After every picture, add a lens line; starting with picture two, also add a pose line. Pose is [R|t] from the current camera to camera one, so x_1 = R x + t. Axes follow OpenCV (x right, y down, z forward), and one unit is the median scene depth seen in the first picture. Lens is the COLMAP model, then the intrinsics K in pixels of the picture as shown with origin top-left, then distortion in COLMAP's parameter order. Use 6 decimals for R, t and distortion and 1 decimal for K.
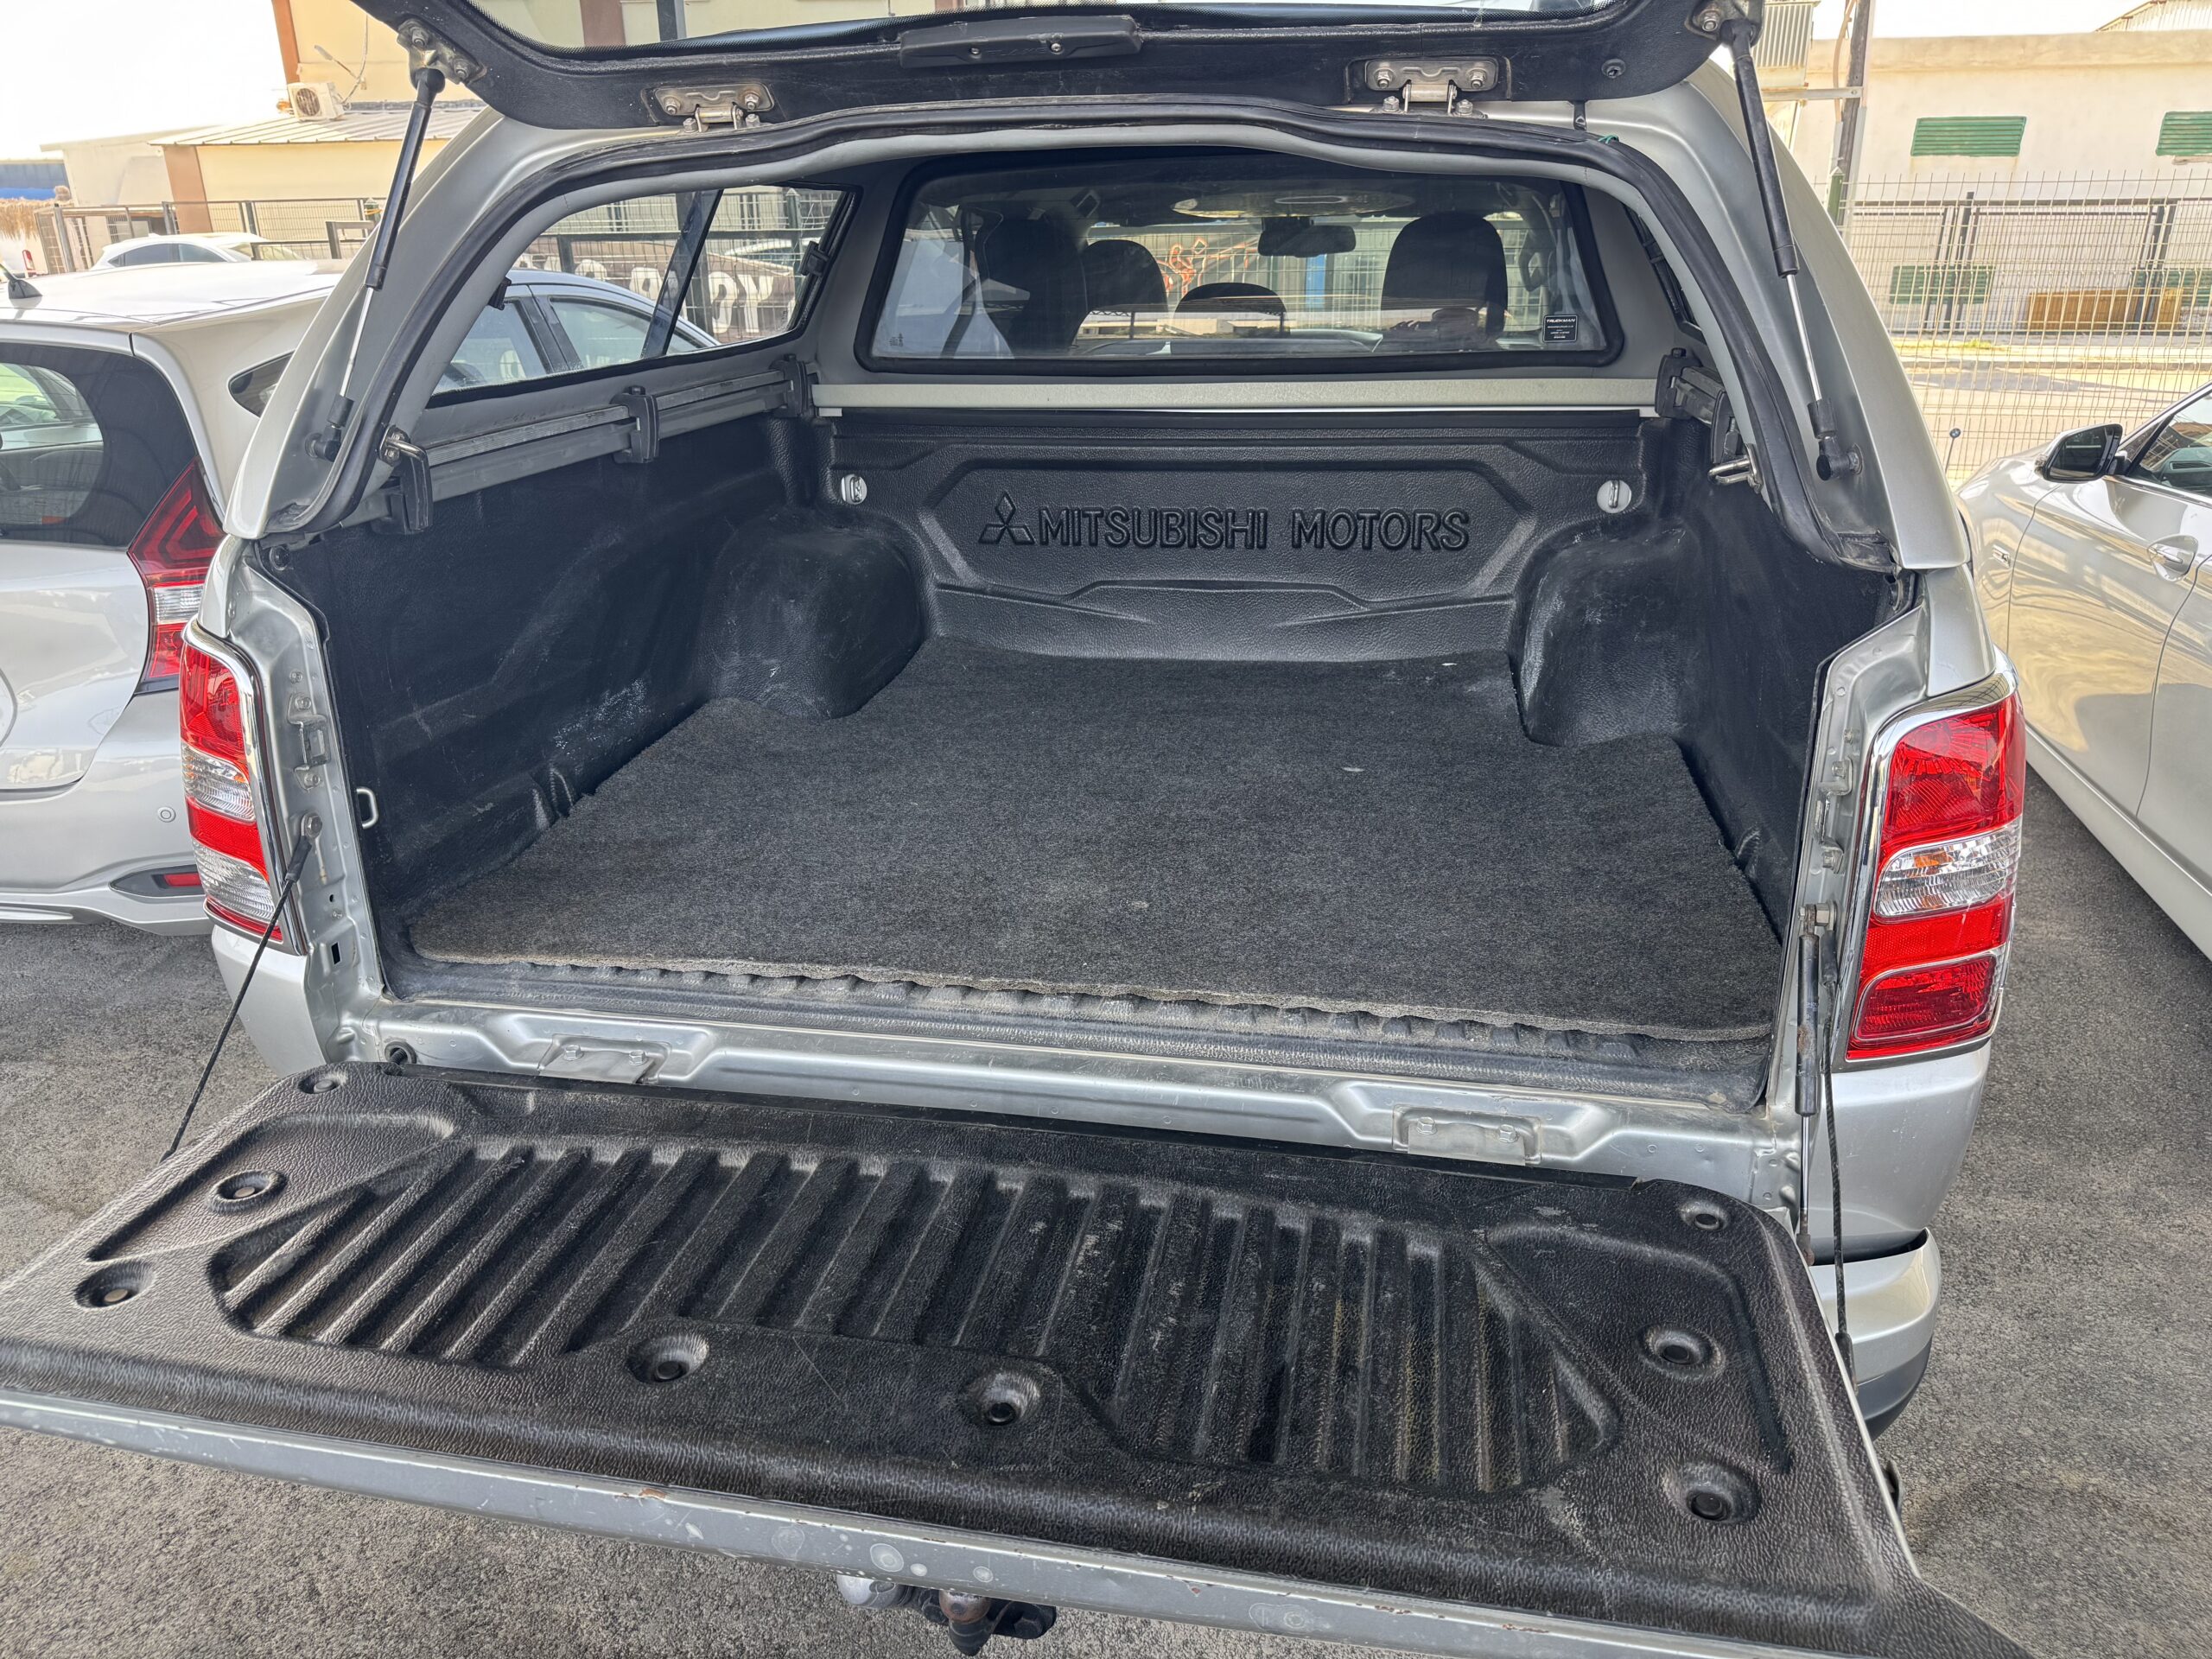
lens RADIAL K [[1536.8, 0, 1108.7], [0, 1536.8, 808.7], [0, 0, 1]] dist [-0.001759, -0.002023]
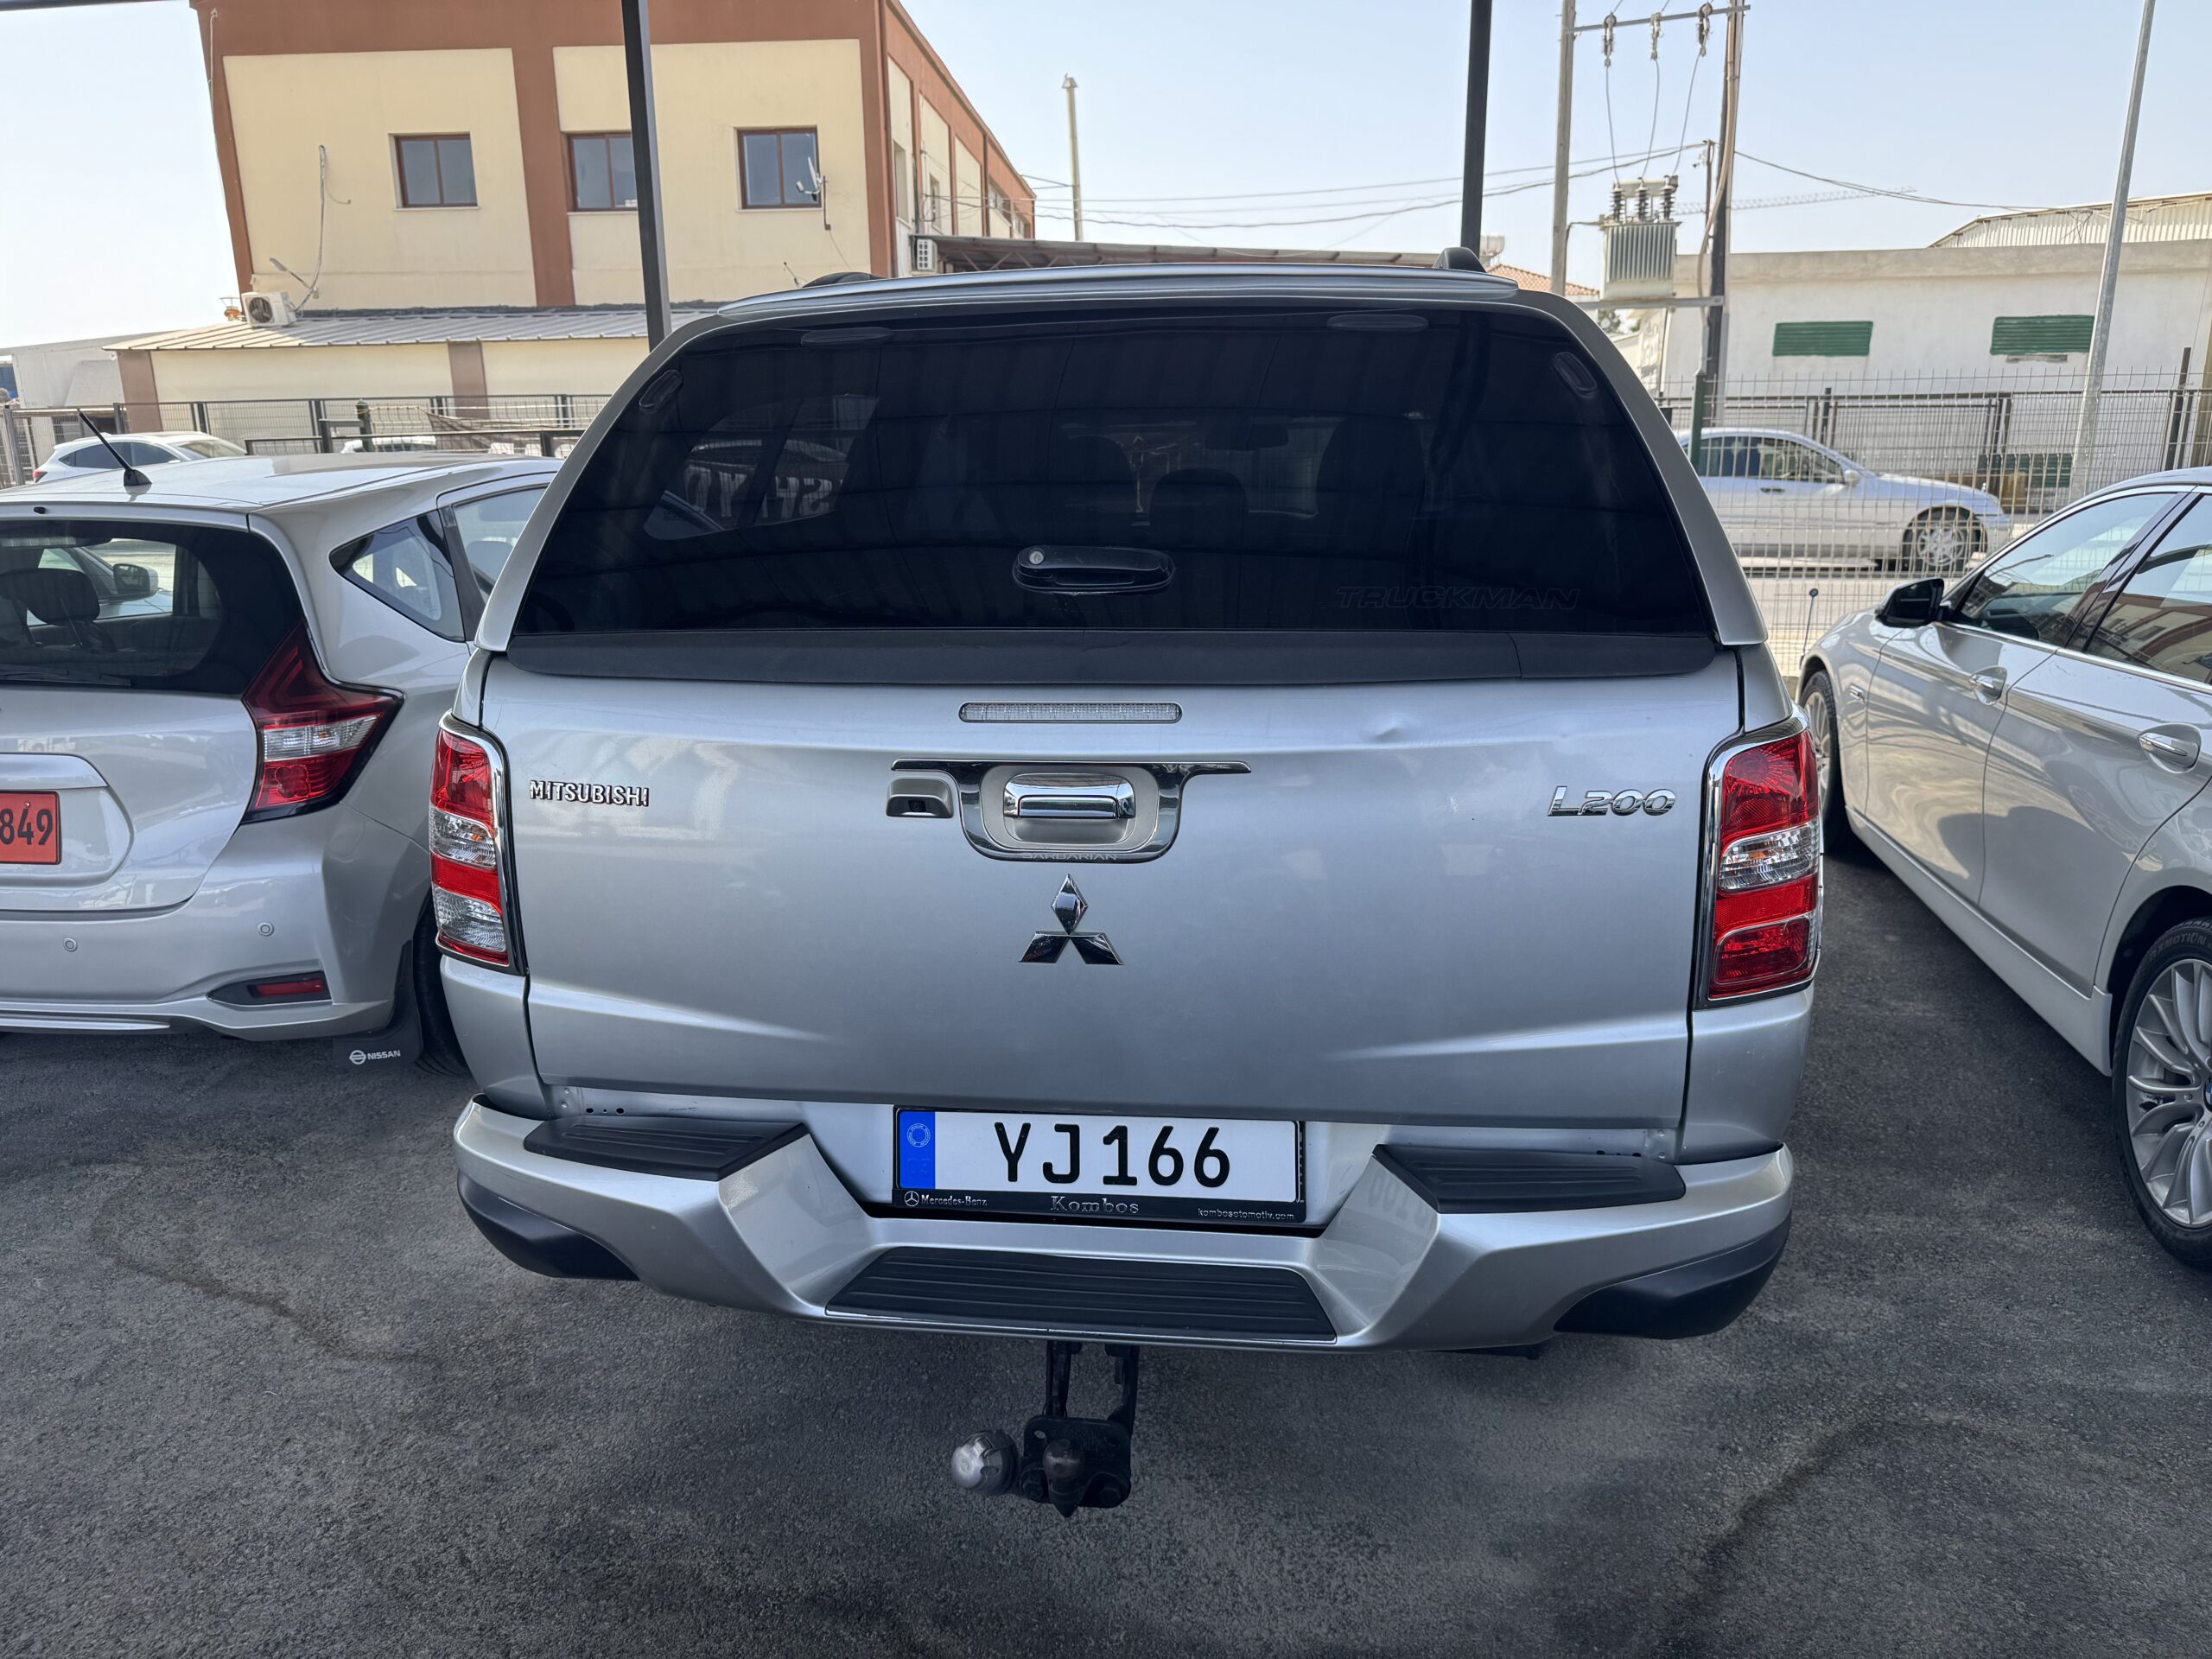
lens RADIAL K [[1536.8, 0, 1108.7], [0, 1536.8, 808.7], [0, 0, 1]] dist [-0.001759, -0.002023]
pose [[0.998637, -0.017116, 0.049314, -0.050906], [0.022702, 0.993102, -0.115034, 0.058103], [-0.047005, 0.115997, 0.992137, -0.149637]]
